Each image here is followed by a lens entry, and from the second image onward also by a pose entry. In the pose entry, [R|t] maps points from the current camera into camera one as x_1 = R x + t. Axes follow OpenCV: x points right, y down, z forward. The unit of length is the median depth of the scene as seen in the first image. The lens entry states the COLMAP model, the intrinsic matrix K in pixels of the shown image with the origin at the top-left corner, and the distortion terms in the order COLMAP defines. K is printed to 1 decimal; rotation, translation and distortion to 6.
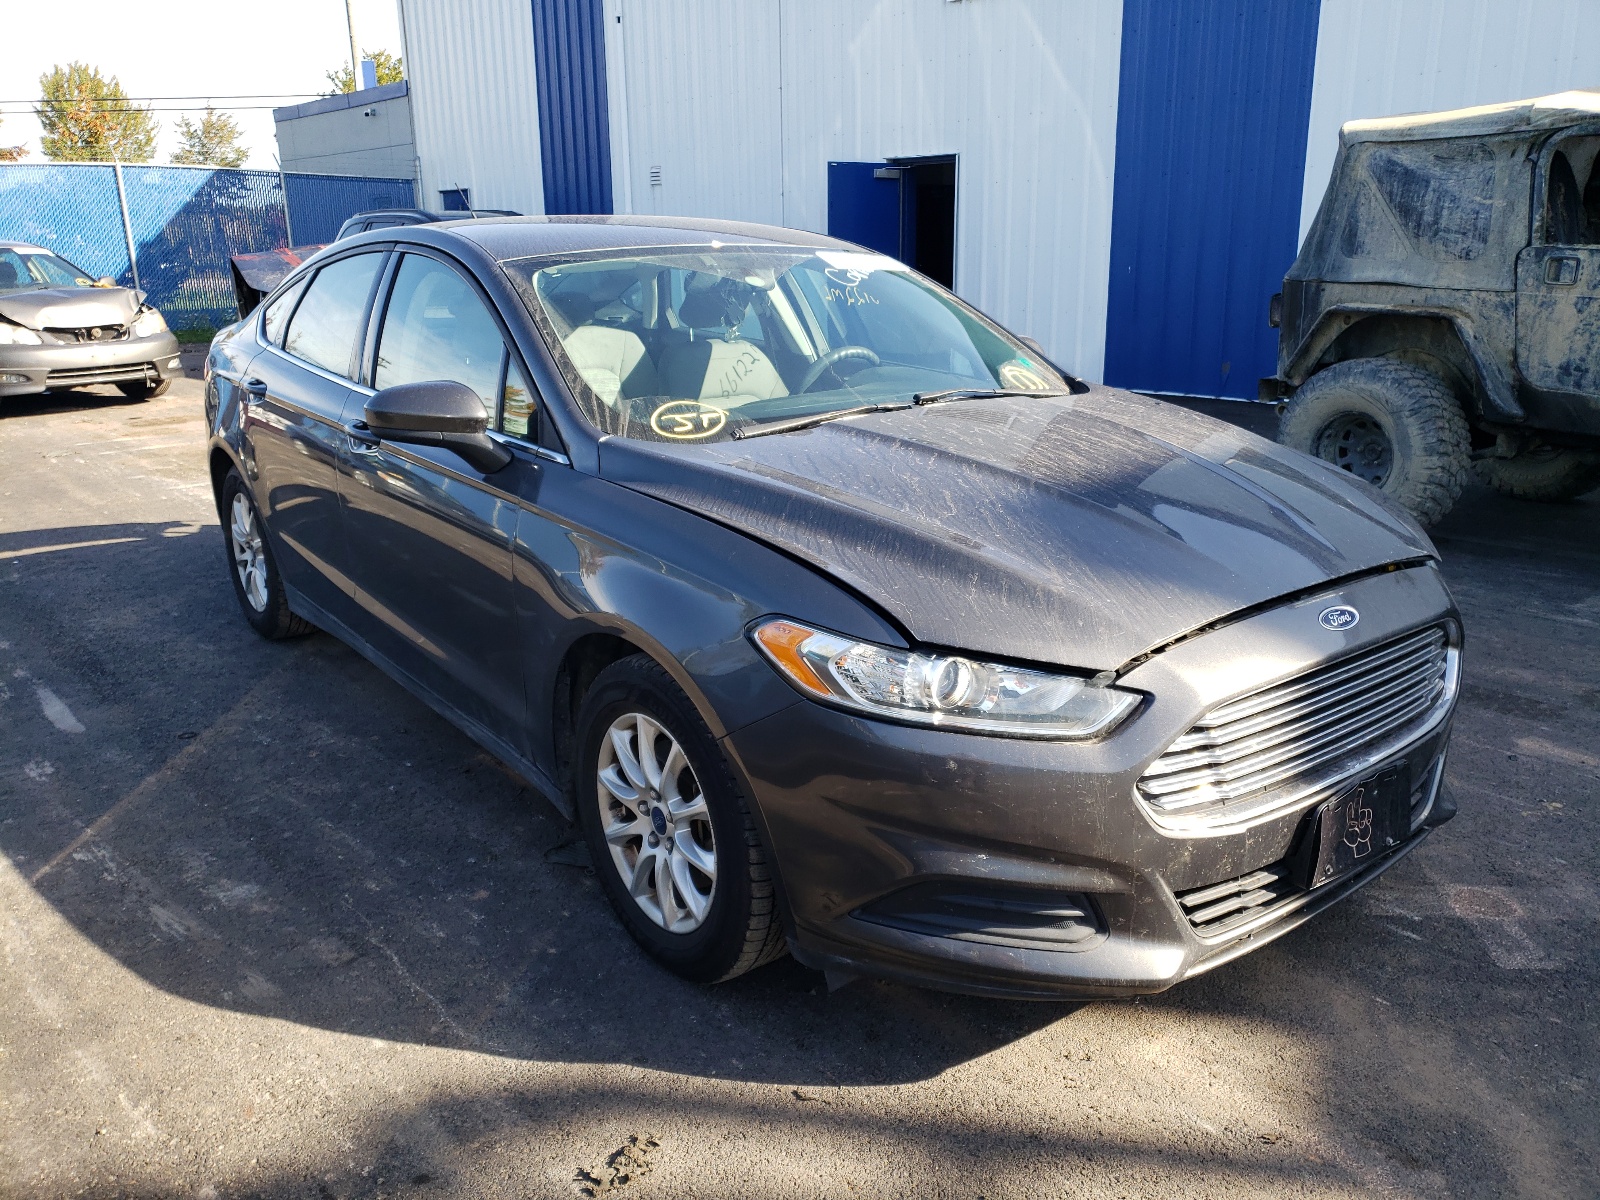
lens RADIAL K [[1204.3, 0, 837.1], [0, 1204.3, 605.2], [0, 0, 1]] dist [-0.006824, -0.000993]
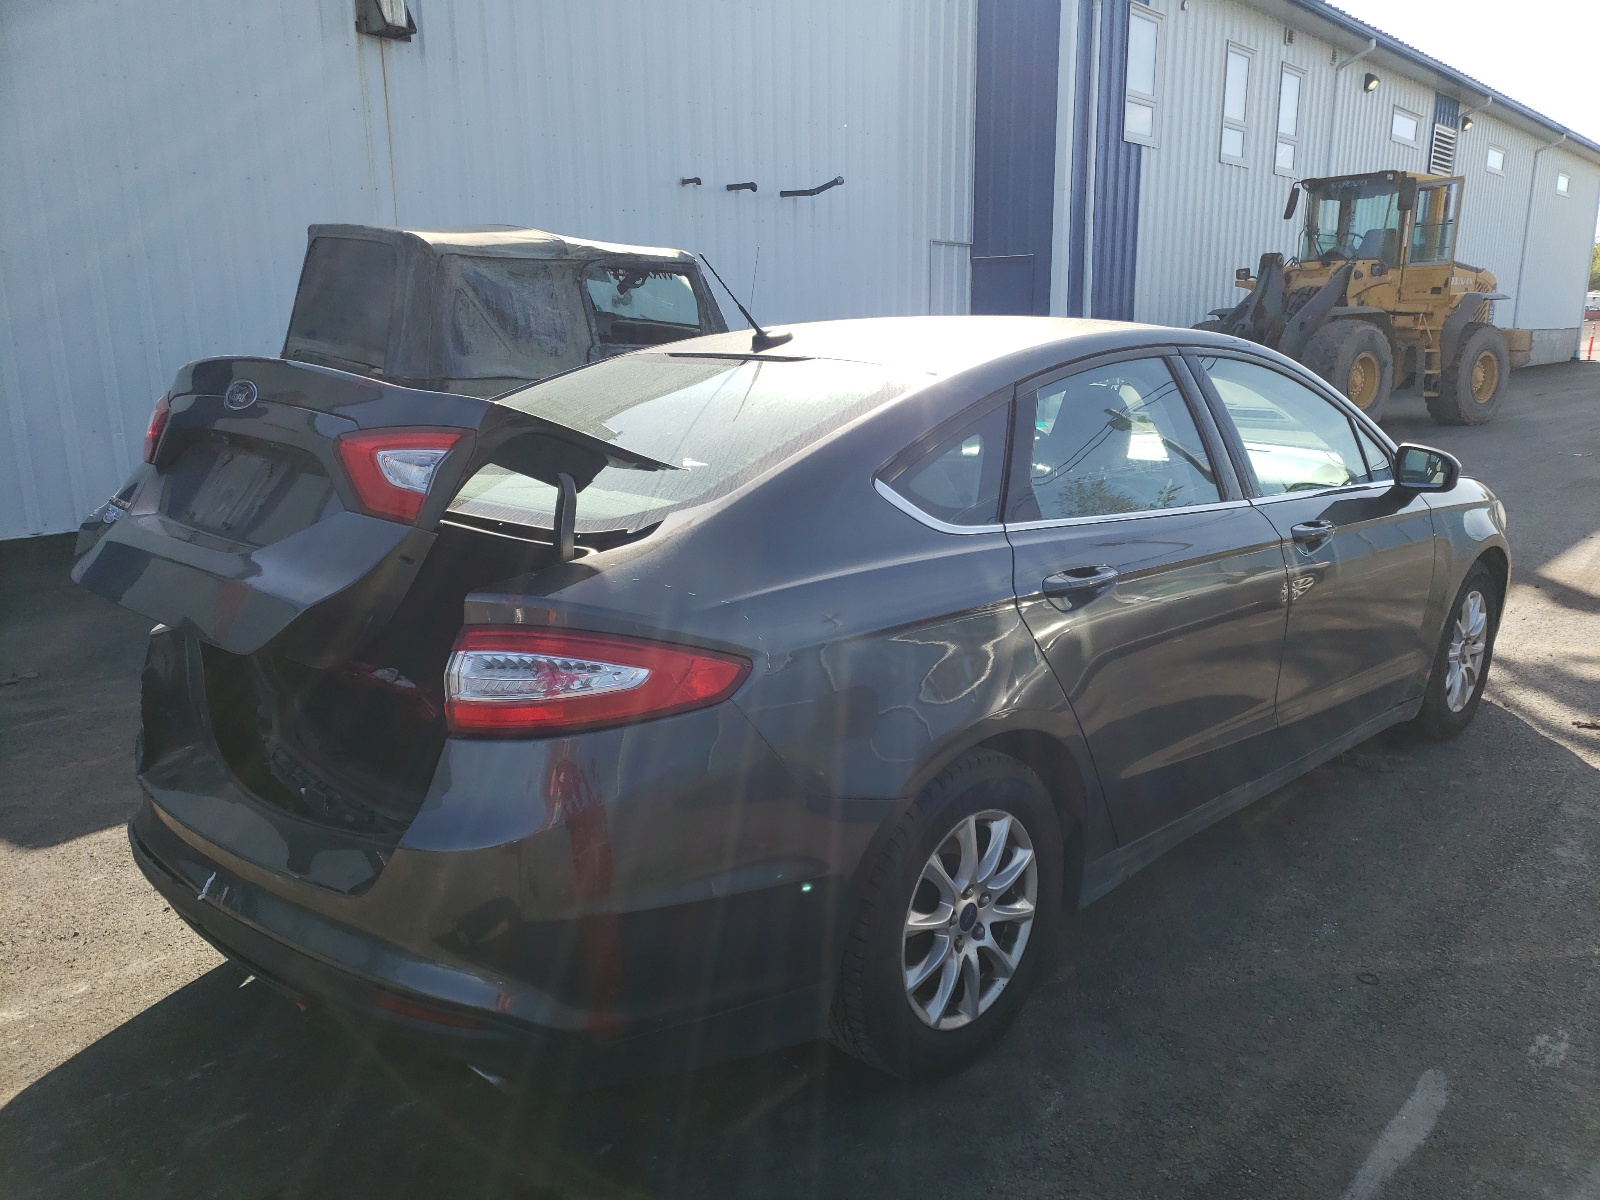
lens RADIAL K [[1204.3, 0, 837.1], [0, 1204.3, 605.2], [0, 0, 1]] dist [-0.006824, -0.000993]
pose [[-0.089639, -0.215985, 0.972273, -0.767131], [0.283736, 0.930214, 0.232801, -0.249035], [-0.954704, 0.296737, -0.022101, 0.805573]]
